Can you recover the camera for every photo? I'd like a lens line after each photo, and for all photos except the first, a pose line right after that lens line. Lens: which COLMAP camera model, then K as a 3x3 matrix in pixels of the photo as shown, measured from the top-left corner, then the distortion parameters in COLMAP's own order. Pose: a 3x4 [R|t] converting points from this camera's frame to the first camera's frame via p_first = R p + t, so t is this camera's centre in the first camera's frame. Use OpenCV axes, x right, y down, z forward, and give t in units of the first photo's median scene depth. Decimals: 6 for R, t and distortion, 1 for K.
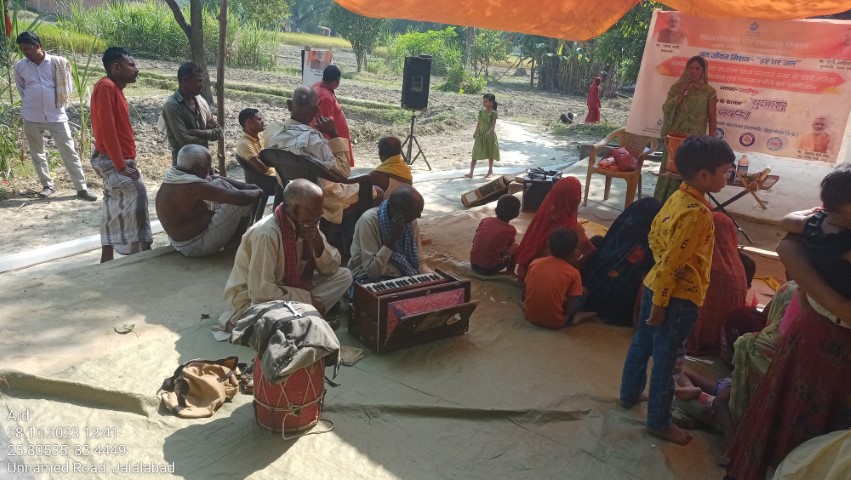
lens RADIAL K [[641.0, 0, 424.0], [0, 641.0, 225.2], [0, 0, 1]] dist [0.029608, -0.036885]
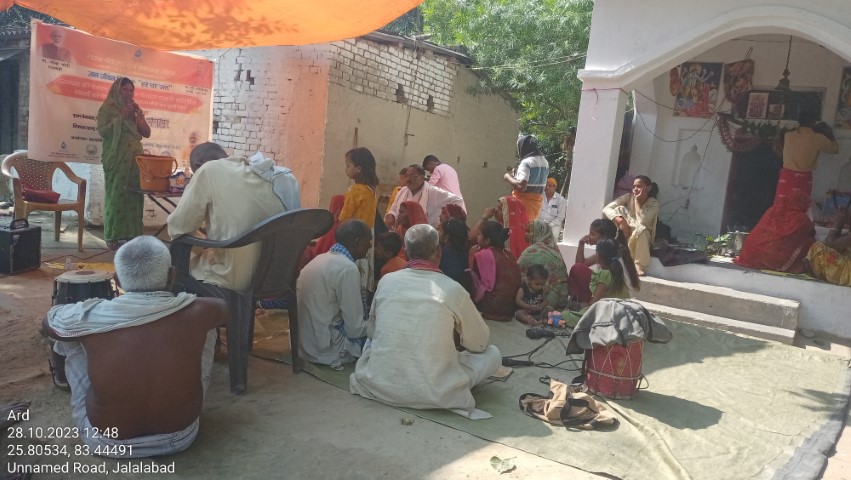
lens RADIAL K [[641.0, 0, 428.5], [0, 641.0, 238.0], [0, 0, 1]] dist [0.029608, -0.036885]
pose [[0.017214, -0.213416, 0.976810, -0.303880], [0.181451, 0.961399, 0.206851, -0.070440], [-0.983249, 0.173683, 0.055274, 0.251486]]
